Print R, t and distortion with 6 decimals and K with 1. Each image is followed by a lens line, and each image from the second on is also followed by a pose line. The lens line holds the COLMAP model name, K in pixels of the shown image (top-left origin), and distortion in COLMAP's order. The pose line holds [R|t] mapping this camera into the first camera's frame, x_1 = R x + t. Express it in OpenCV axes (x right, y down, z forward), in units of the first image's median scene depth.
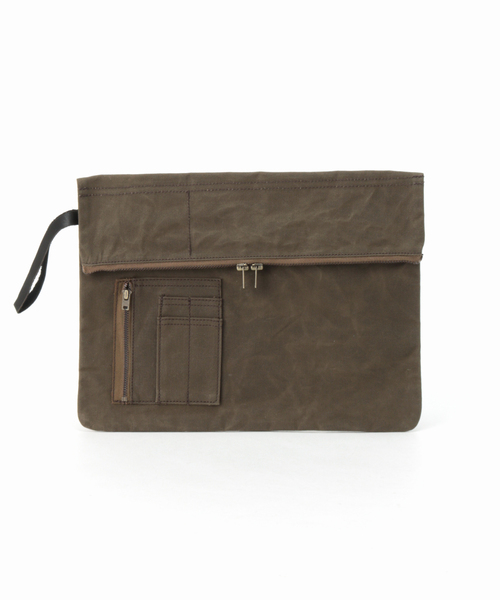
lens RADIAL K [[1092.4, 0, 250.6], [0, 1092.4, 298.3], [0, 0, 1]] dist [-0.005332, 0.000000]
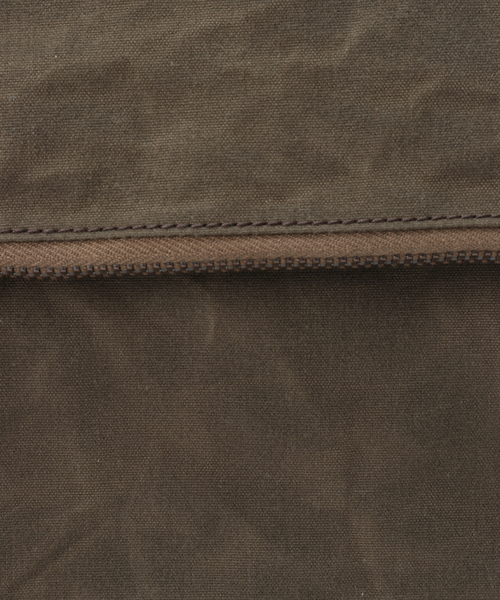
lens RADIAL K [[1321.8, 0, 249.9], [0, 1321.8, 300.7], [0, 0, 1]] dist [0.123710, 0.000000]
pose [[0.998721, -0.004614, 0.050346, 0.059706], [0.006158, 0.999514, -0.030565, -0.017261], [-0.050181, 0.030836, 0.998264, 0.745087]]
